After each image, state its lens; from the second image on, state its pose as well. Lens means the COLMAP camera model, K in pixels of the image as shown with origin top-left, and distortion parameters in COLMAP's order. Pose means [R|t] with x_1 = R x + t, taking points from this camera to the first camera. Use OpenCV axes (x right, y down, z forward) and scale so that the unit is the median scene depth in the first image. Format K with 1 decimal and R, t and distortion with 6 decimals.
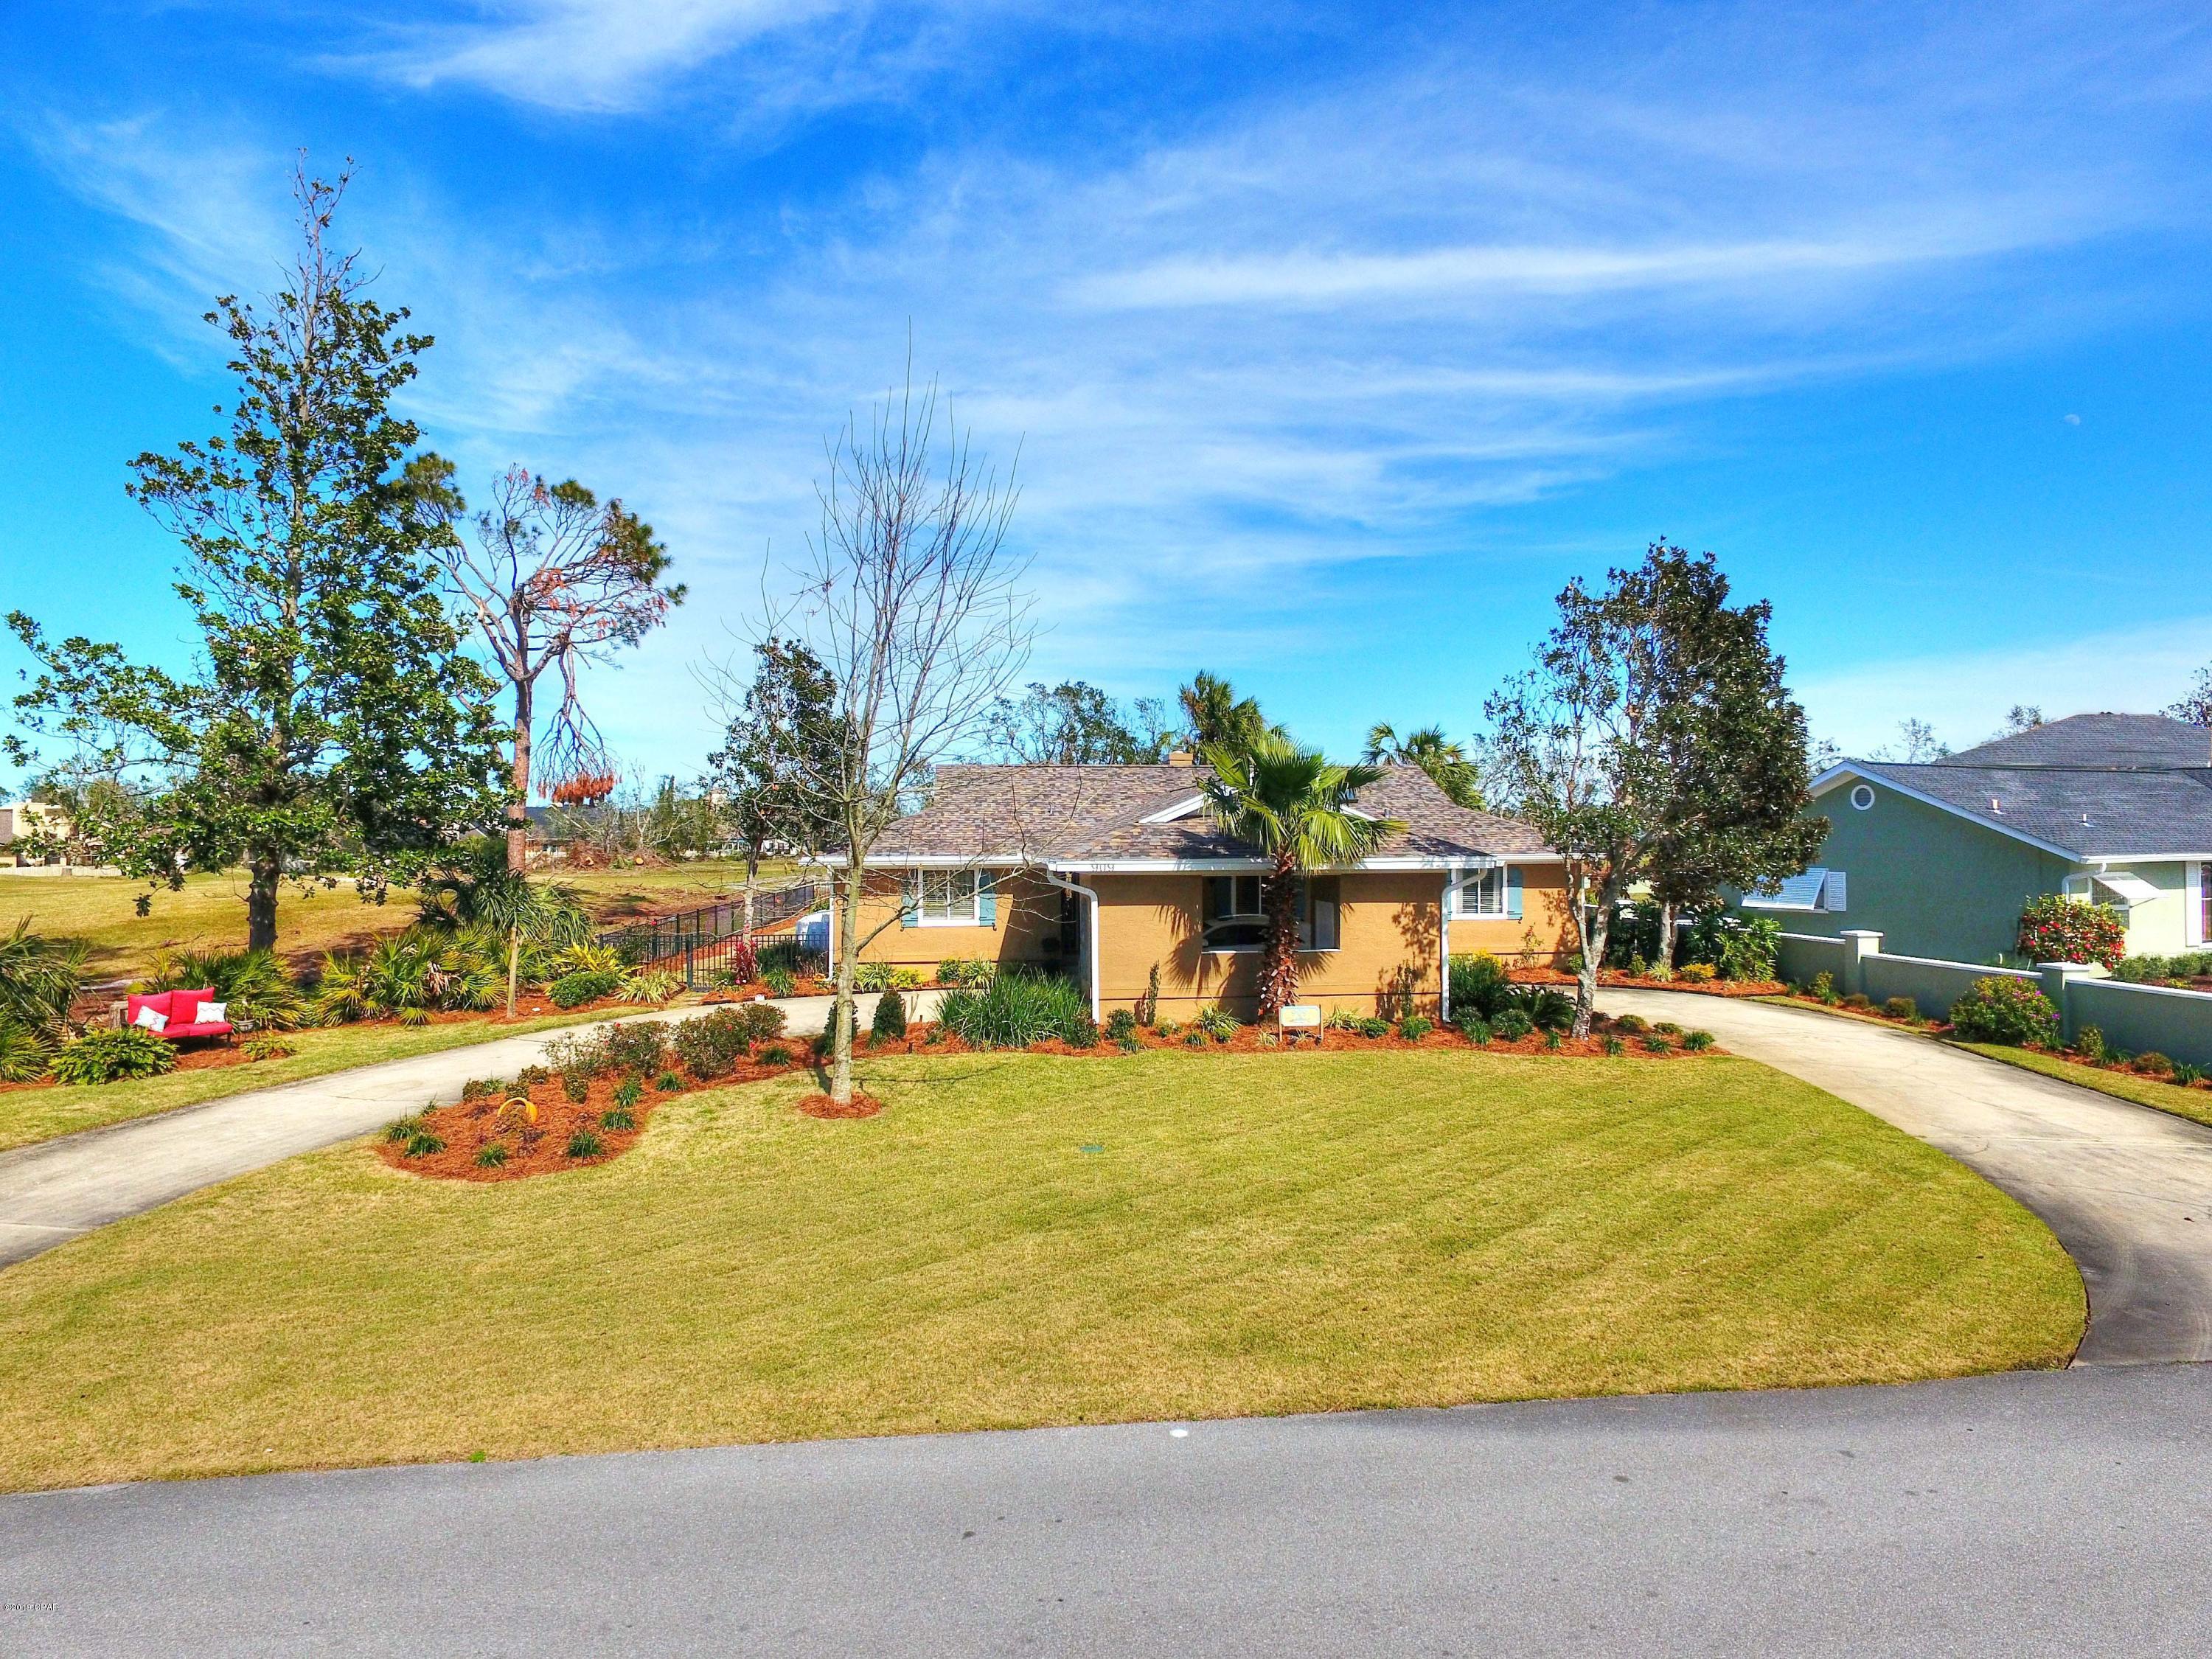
lens RADIAL K [[1310.6, 0, 1099.9], [0, 1310.6, 828.5], [0, 0, 1]] dist [0.002237, 0.006345]
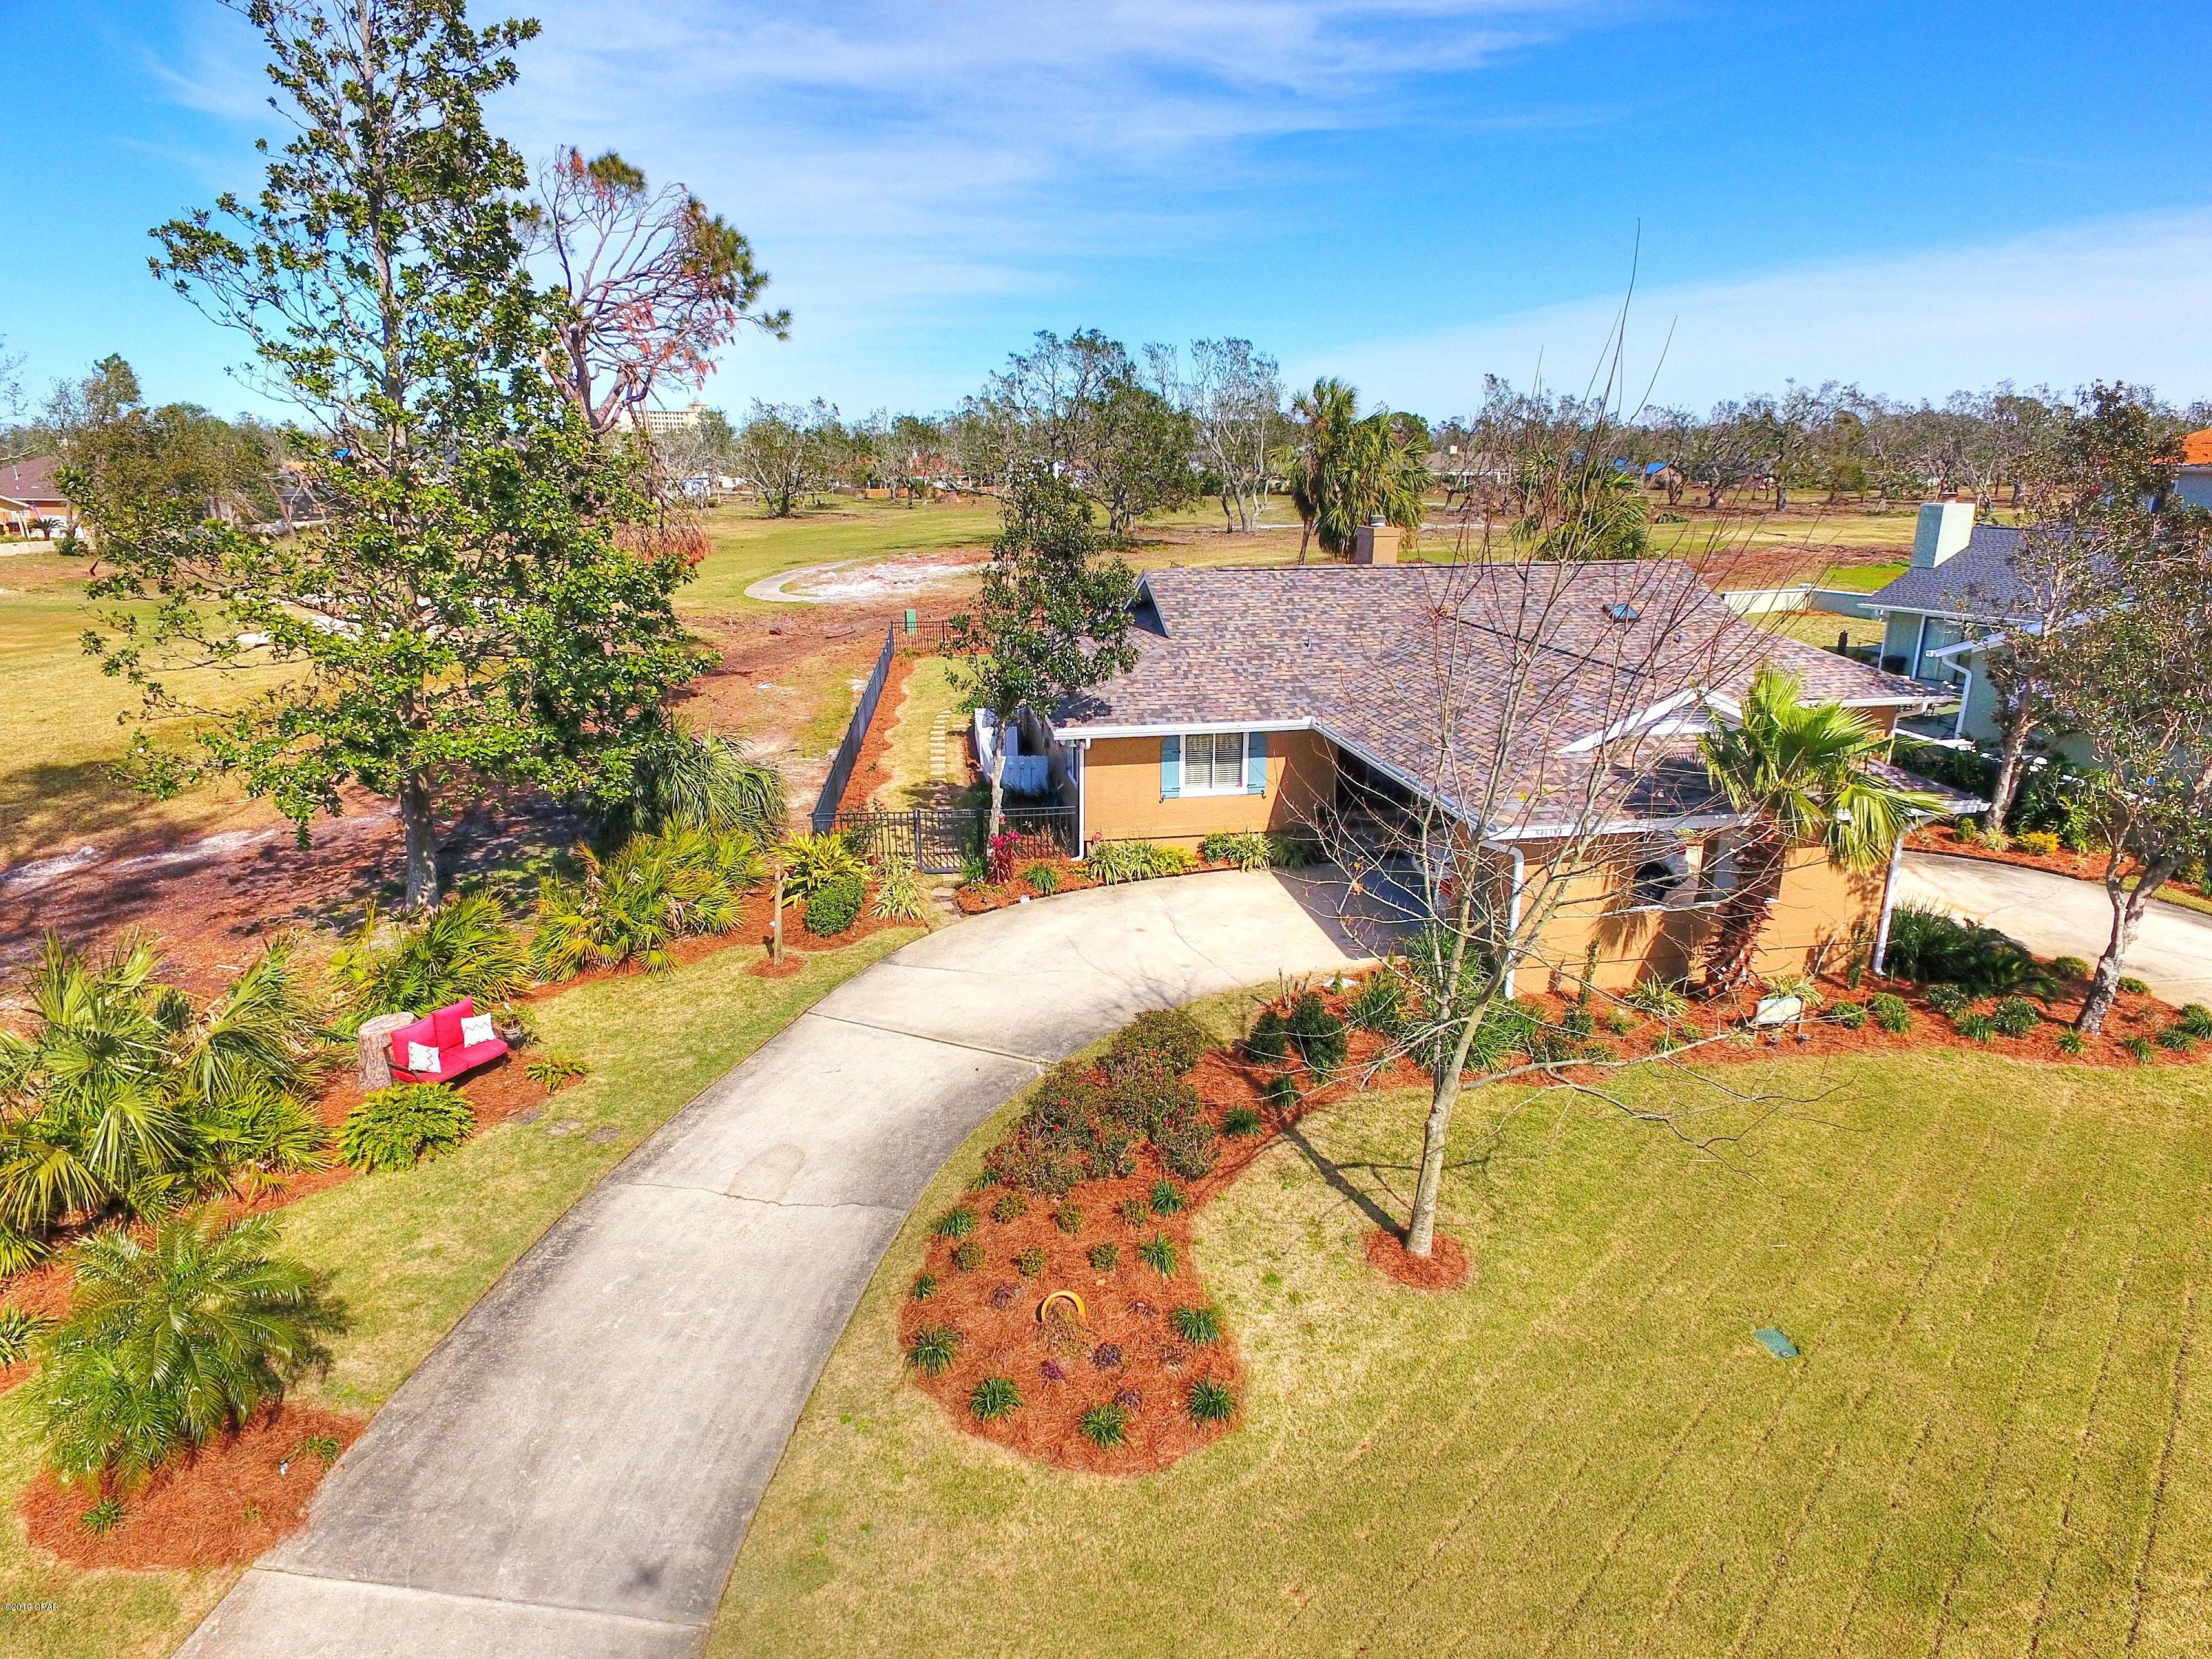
lens RADIAL K [[1310.6, 0, 1099.9], [0, 1310.6, 828.5], [0, 0, 1]] dist [0.002237, 0.006345]
pose [[0.997231, -0.018442, 0.072041, -0.261469], [-0.003691, 0.955289, 0.295651, -0.167206], [-0.074272, -0.295098, 0.952576, 0.173548]]
